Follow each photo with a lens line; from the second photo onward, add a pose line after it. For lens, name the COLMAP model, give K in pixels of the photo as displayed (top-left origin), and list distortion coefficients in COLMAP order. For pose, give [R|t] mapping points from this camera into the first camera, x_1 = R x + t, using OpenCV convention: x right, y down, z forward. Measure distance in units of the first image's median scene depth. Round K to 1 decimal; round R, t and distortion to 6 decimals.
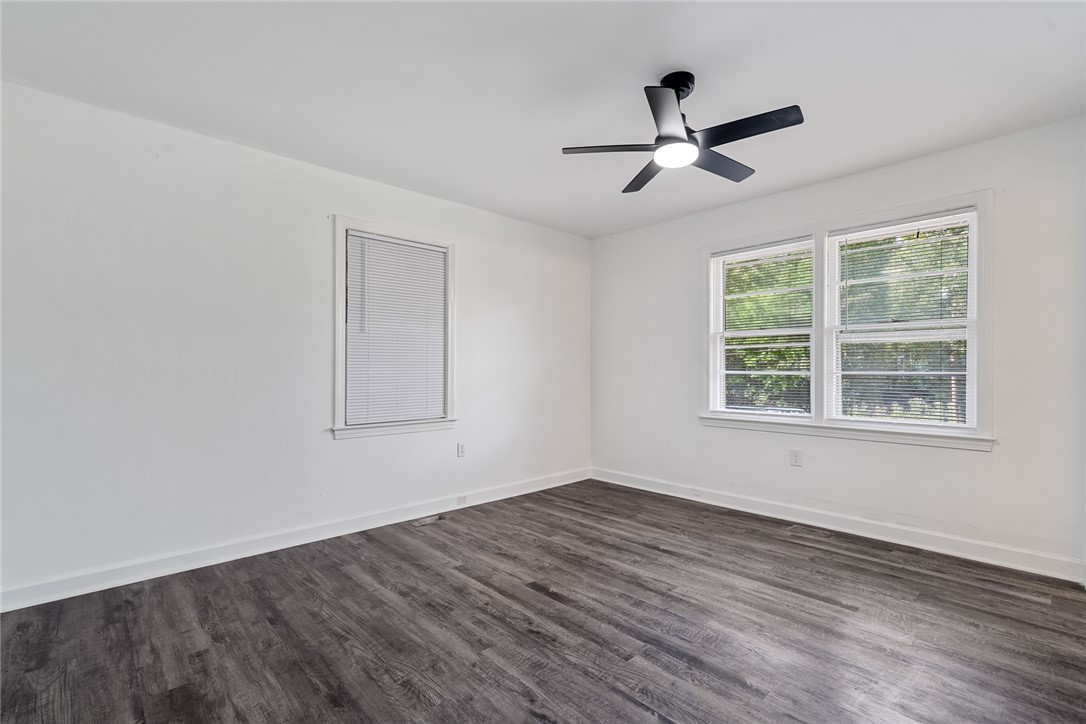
lens RADIAL K [[494.6, 0, 541.8], [0, 494.6, 368.1], [0, 0, 1]] dist [-0.005597, 0.002304]
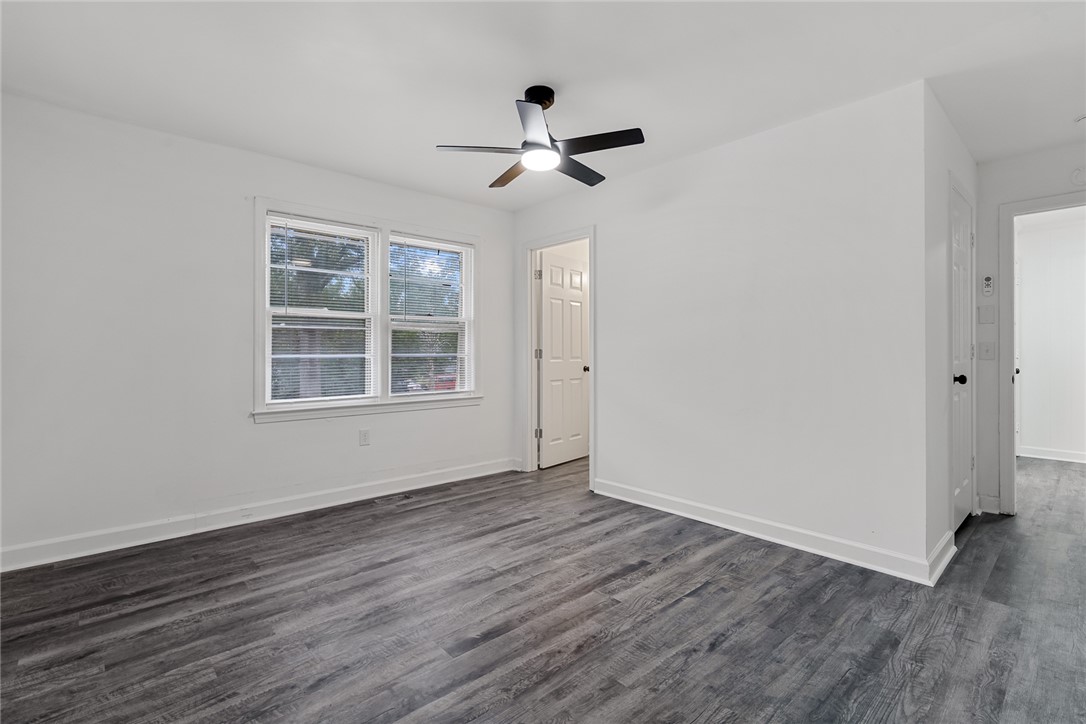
lens RADIAL K [[494.6, 0, 546.4], [0, 494.6, 354.9], [0, 0, 1]] dist [-0.005597, 0.002304]
pose [[0.018788, -0.006152, 0.999805, -0.630851], [-0.002507, 0.999978, 0.006201, 0.000513], [-0.999820, -0.002623, 0.018772, 0.731224]]
